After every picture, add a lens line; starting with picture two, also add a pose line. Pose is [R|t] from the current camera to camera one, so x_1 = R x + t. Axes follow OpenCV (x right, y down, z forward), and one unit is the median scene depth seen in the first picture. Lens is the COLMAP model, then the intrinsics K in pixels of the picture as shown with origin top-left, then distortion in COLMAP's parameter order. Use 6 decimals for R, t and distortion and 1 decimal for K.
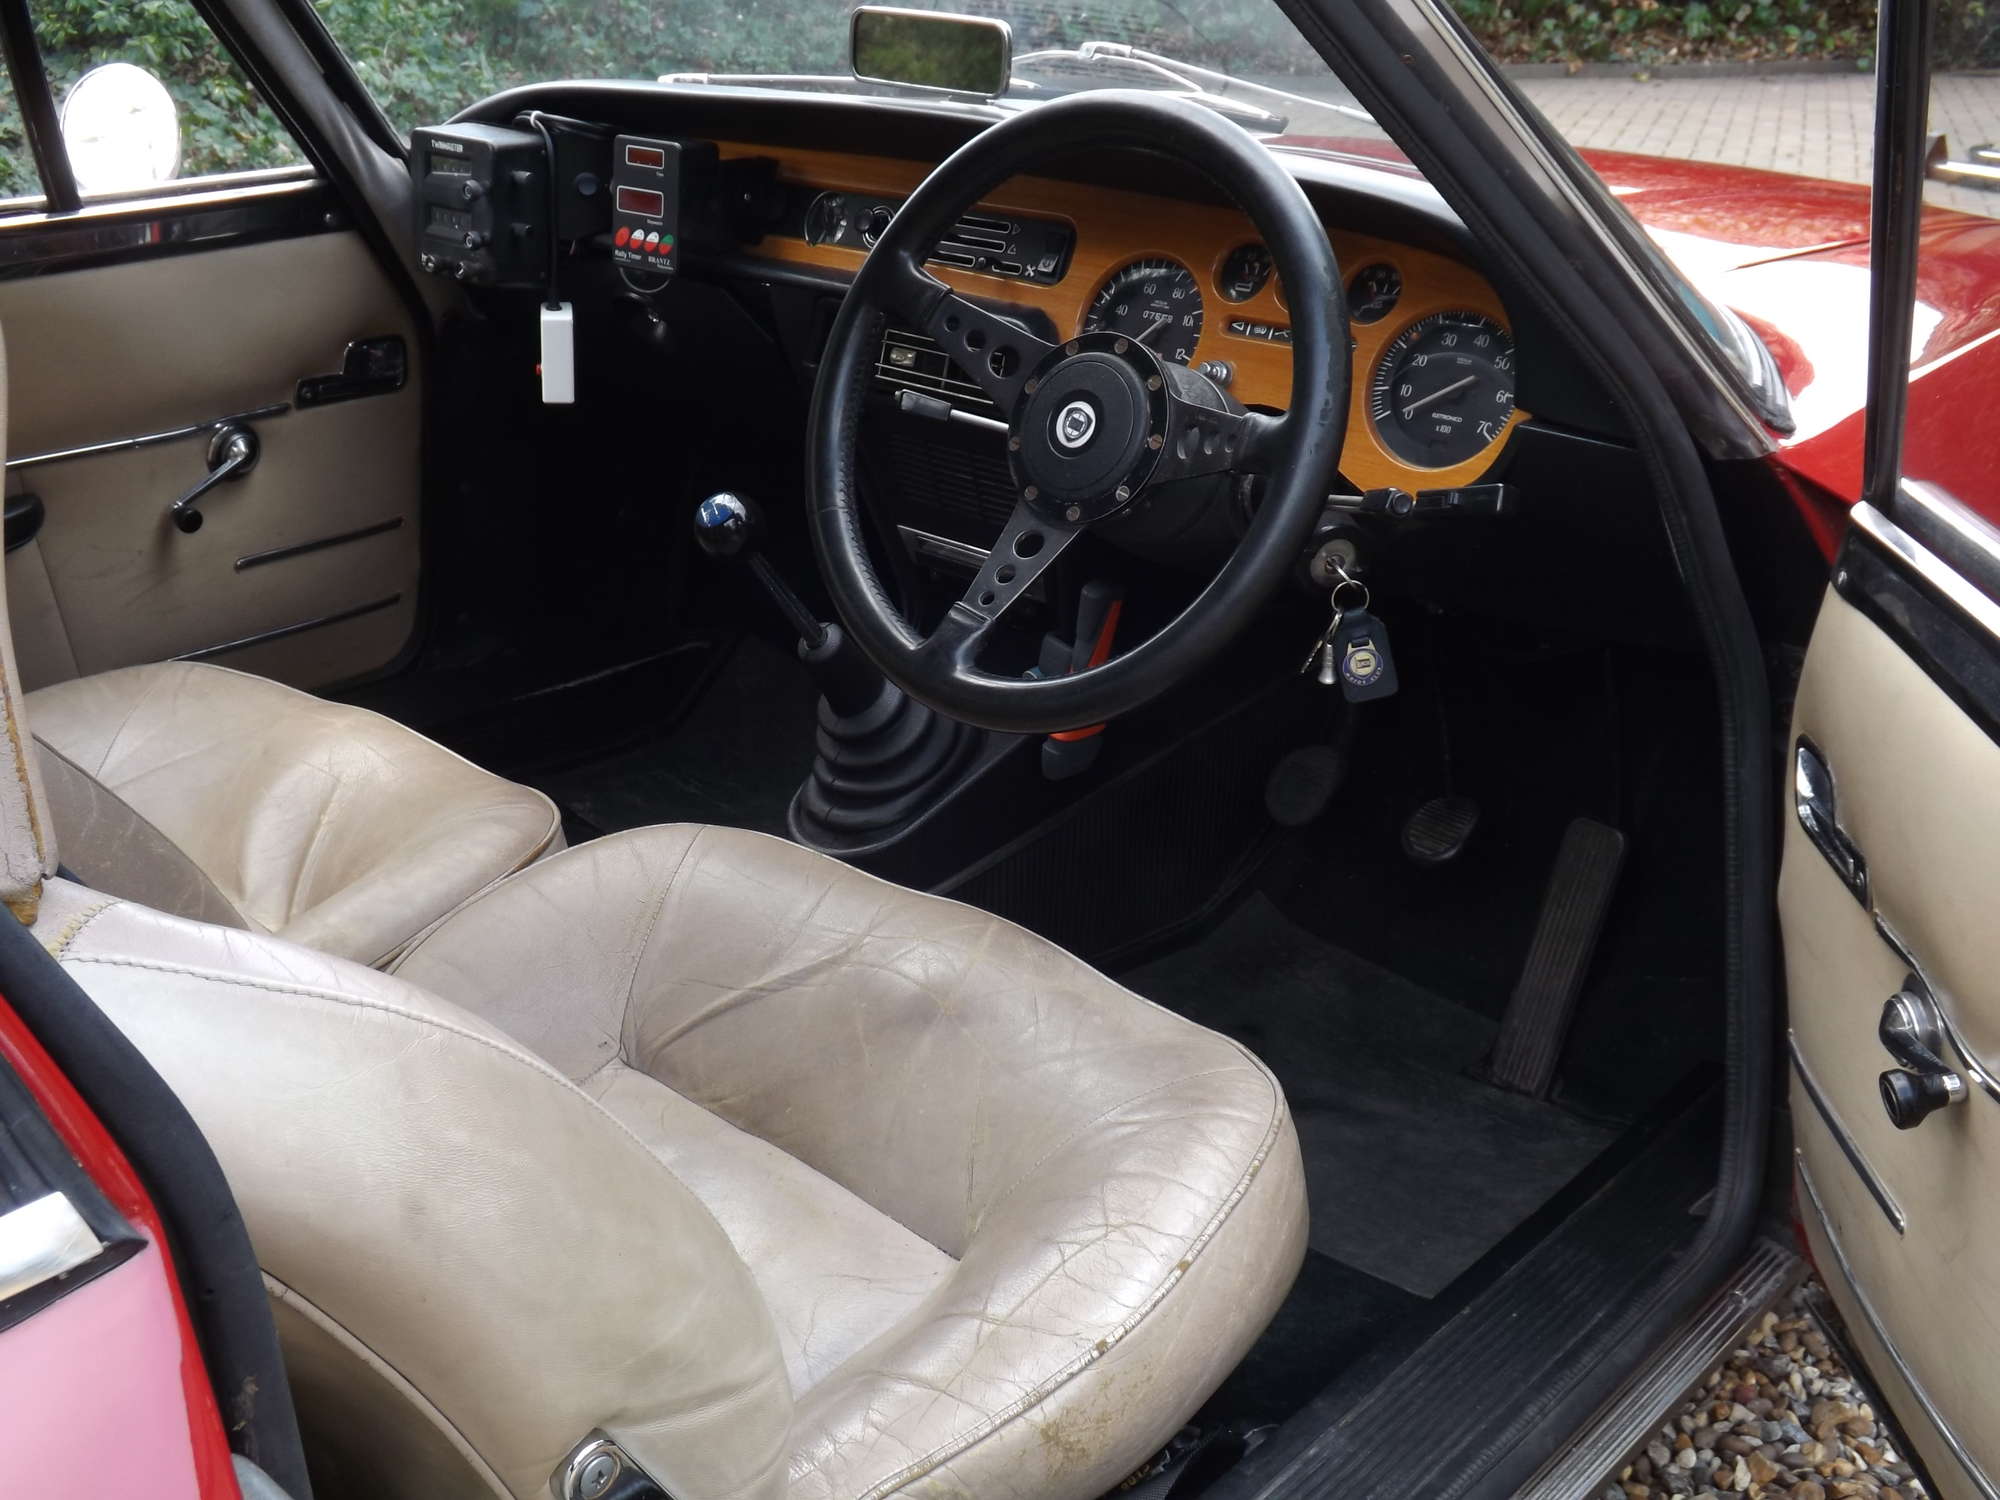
lens RADIAL K [[2177.9, 0, 1000.3], [0, 2177.9, 751.6], [0, 0, 1]] dist [-0.014519, 0.000000]
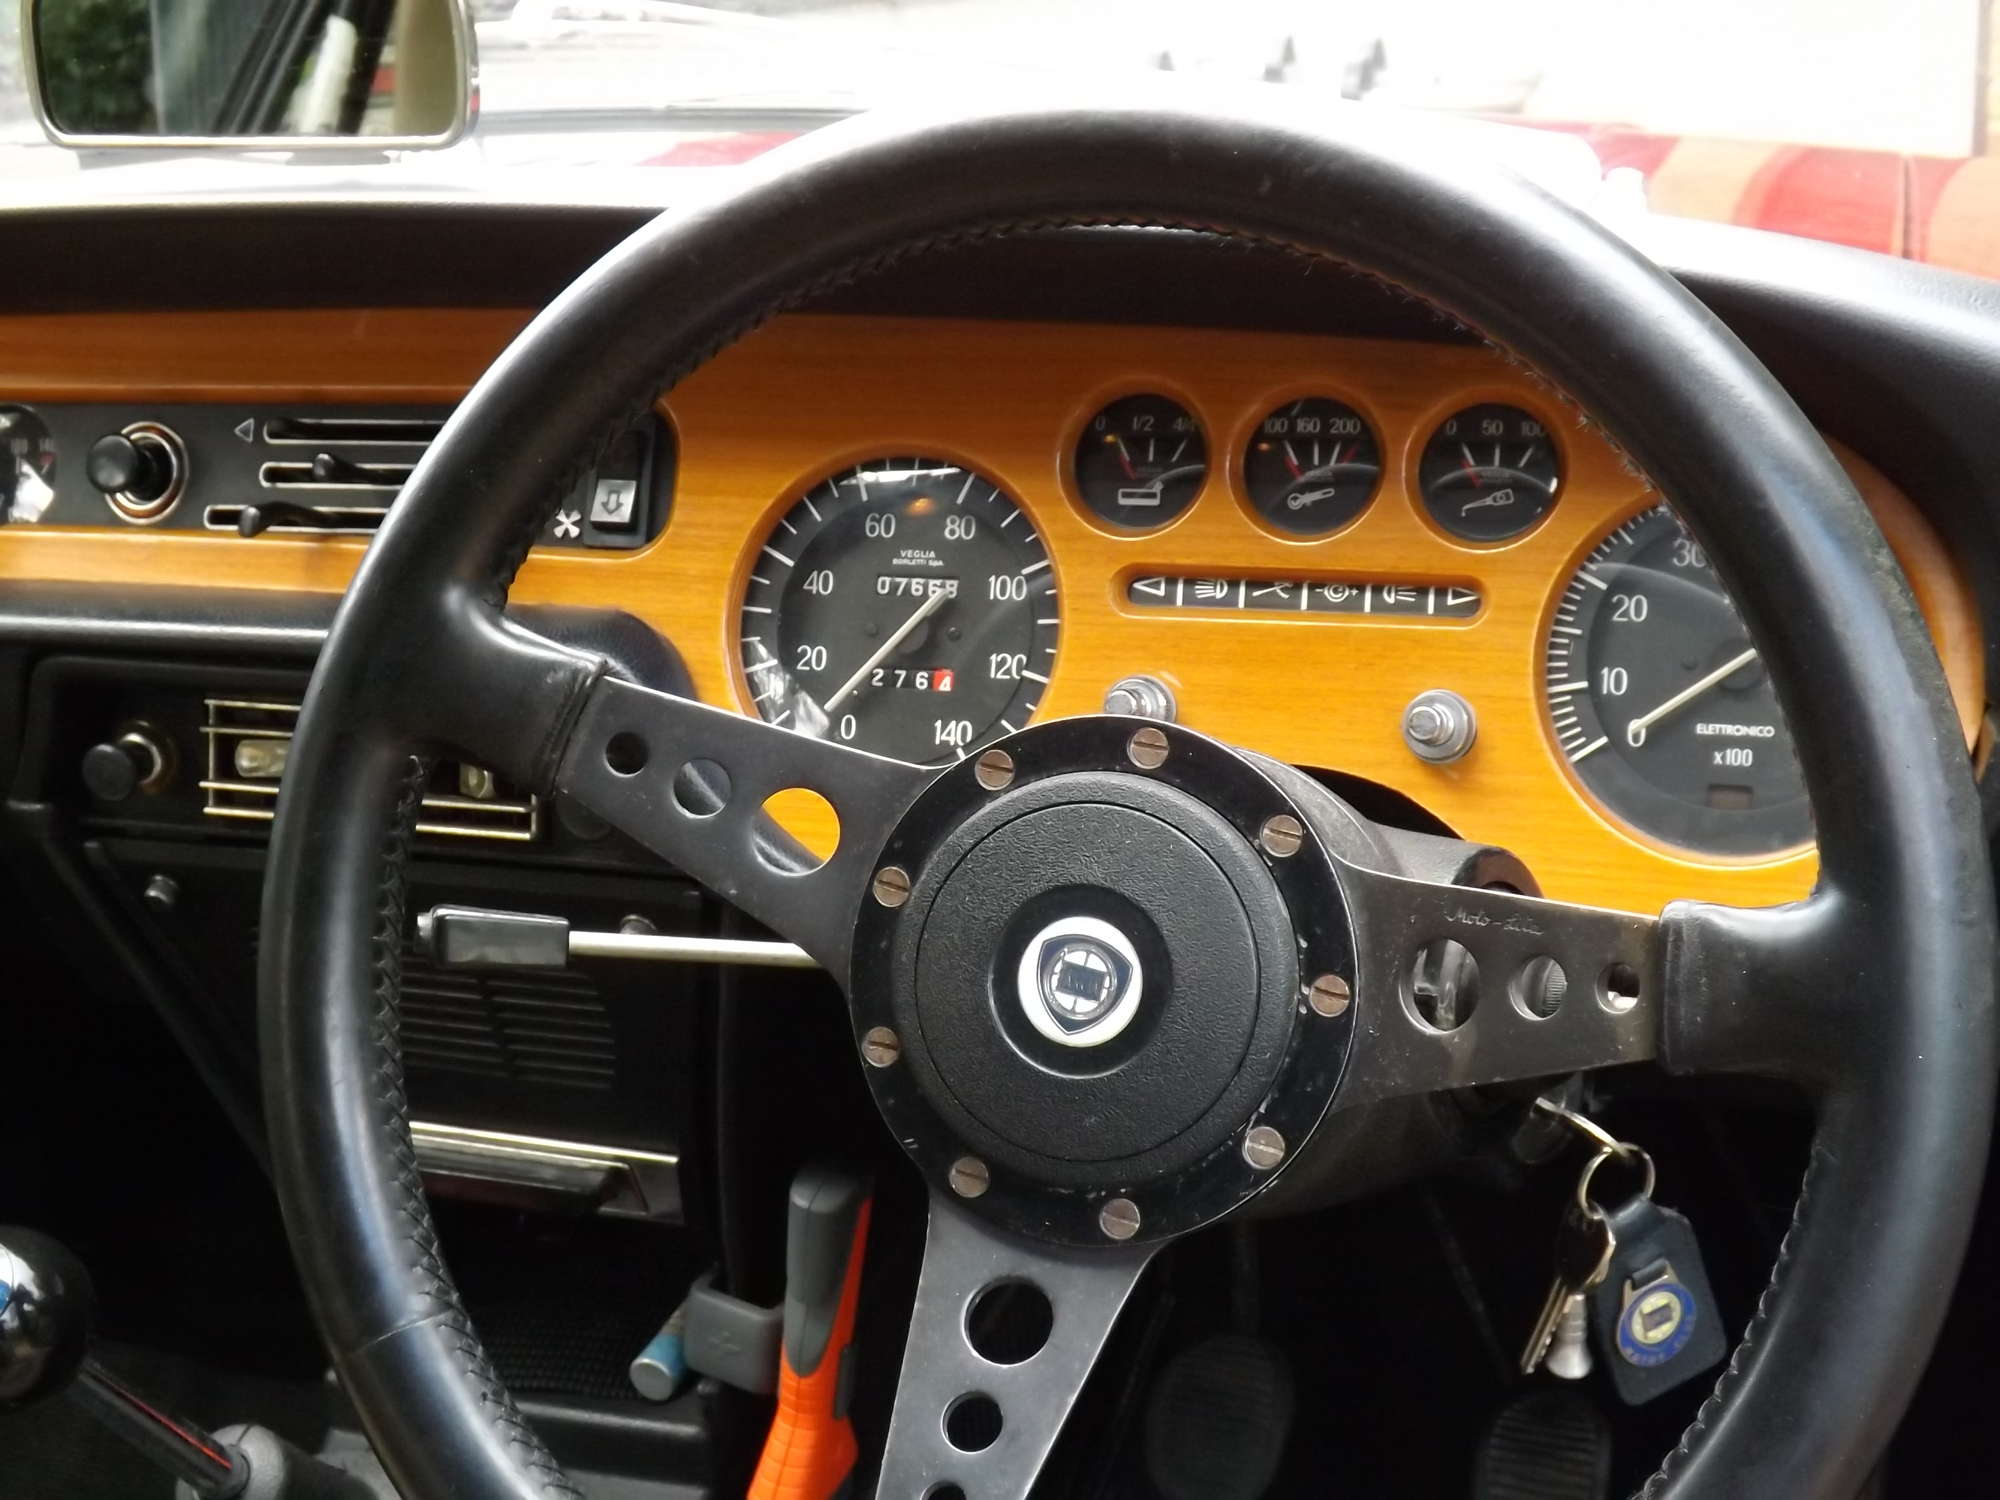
lens RADIAL K [[2855.7, 0, 999.9], [0, 2855.7, 752.7], [0, 0, 1]] dist [-0.068475, 0.000000]
pose [[0.915988, -0.195924, 0.350114, -0.125781], [0.214758, 0.976546, -0.015384, -0.167014], [-0.338888, 0.089282, 0.936581, 0.502243]]
